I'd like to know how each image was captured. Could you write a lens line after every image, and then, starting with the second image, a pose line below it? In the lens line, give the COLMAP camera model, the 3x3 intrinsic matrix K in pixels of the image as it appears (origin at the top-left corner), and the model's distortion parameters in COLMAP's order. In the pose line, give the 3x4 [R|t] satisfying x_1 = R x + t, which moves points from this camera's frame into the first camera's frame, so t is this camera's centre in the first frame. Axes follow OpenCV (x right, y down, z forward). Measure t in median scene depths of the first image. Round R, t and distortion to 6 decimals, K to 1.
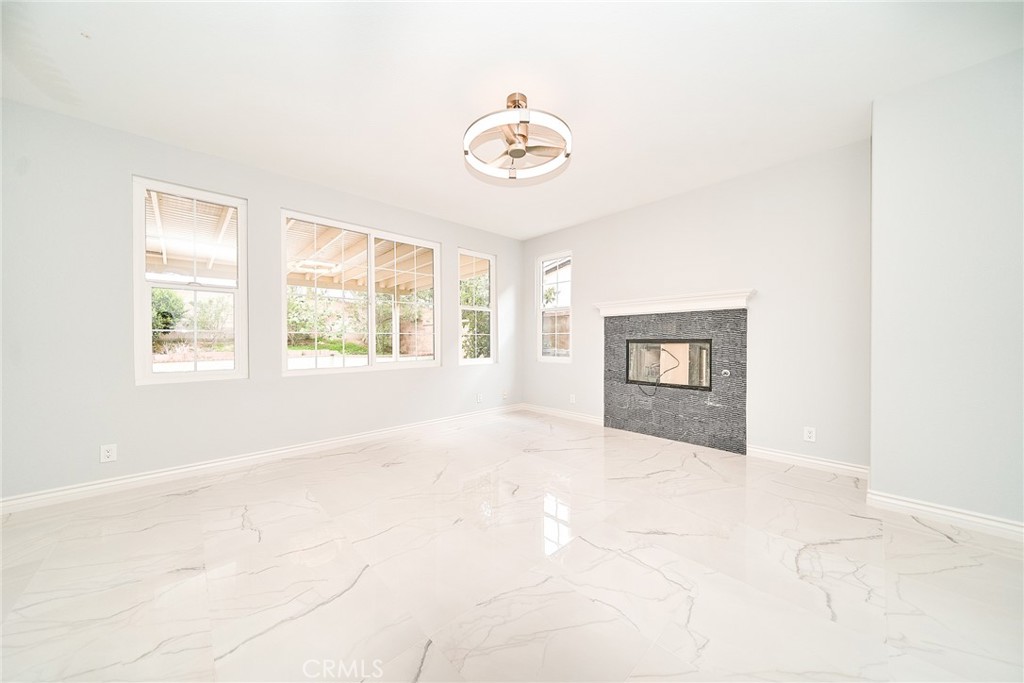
lens RADIAL K [[347.7, 0, 514.2], [0, 347.7, 336.2], [0, 0, 1]] dist [0.001605, -0.000961]
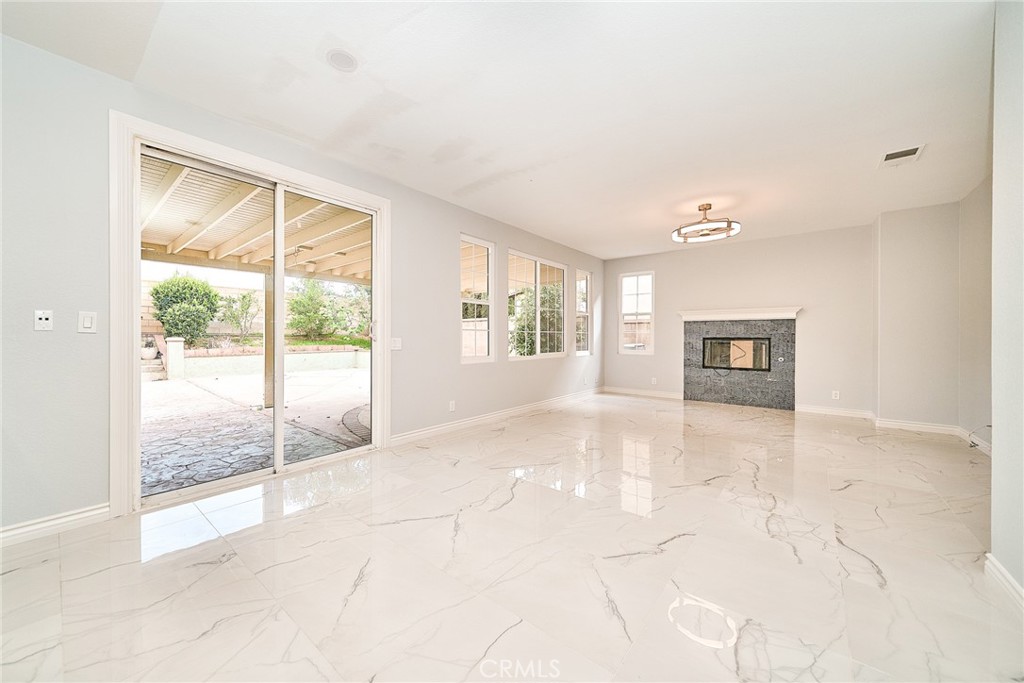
lens RADIAL K [[347.7, 0, 528.6], [0, 347.7, 342.2], [0, 0, 1]] dist [0.001605, -0.000961]
pose [[0.994513, 0.006028, 0.104435, -0.576092], [-0.008738, 0.999636, 0.025509, -0.001692], [-0.104243, -0.026281, 0.994205, -0.363246]]
